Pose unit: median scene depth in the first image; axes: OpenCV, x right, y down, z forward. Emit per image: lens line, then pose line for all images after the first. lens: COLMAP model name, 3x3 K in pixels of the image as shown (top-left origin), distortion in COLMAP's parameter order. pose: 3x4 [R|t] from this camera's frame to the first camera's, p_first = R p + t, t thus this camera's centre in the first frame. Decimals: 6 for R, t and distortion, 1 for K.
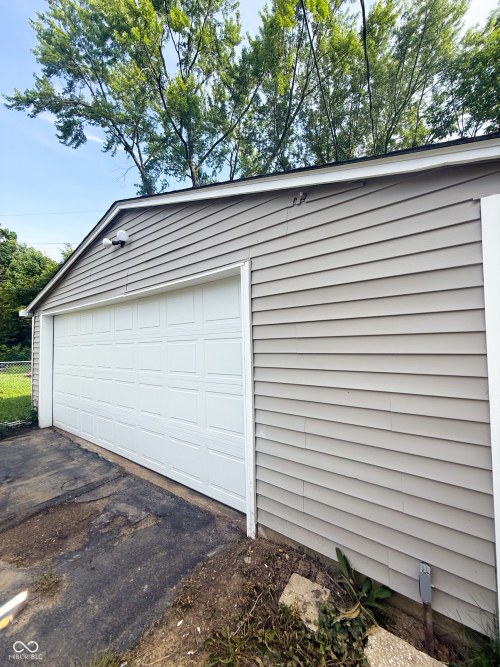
lens RADIAL K [[264.4, 0, 250.0], [0, 264.4, 333.5], [0, 0, 1]] dist [0.001015, 0.000135]
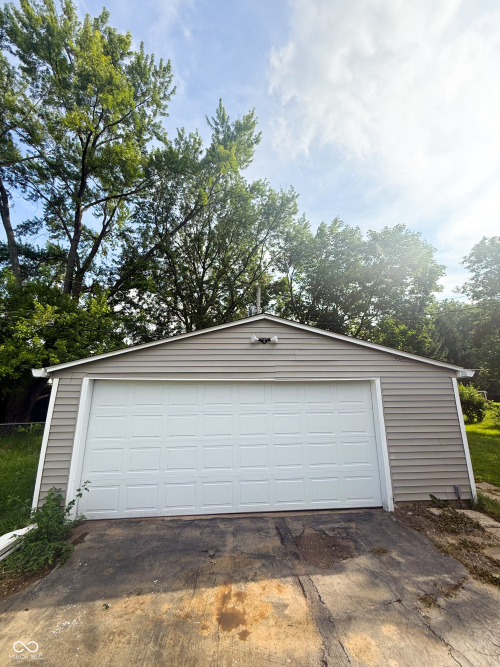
lens RADIAL K [[264.4, 0, 250.0], [0, 264.4, 333.5], [0, 0, 1]] dist [0.001015, 0.000135]
pose [[0.753213, 0.170126, 0.635395, -1.746001], [-0.033622, 0.974669, -0.221110, -0.075268], [-0.656917, 0.145180, 0.739853, -0.016063]]
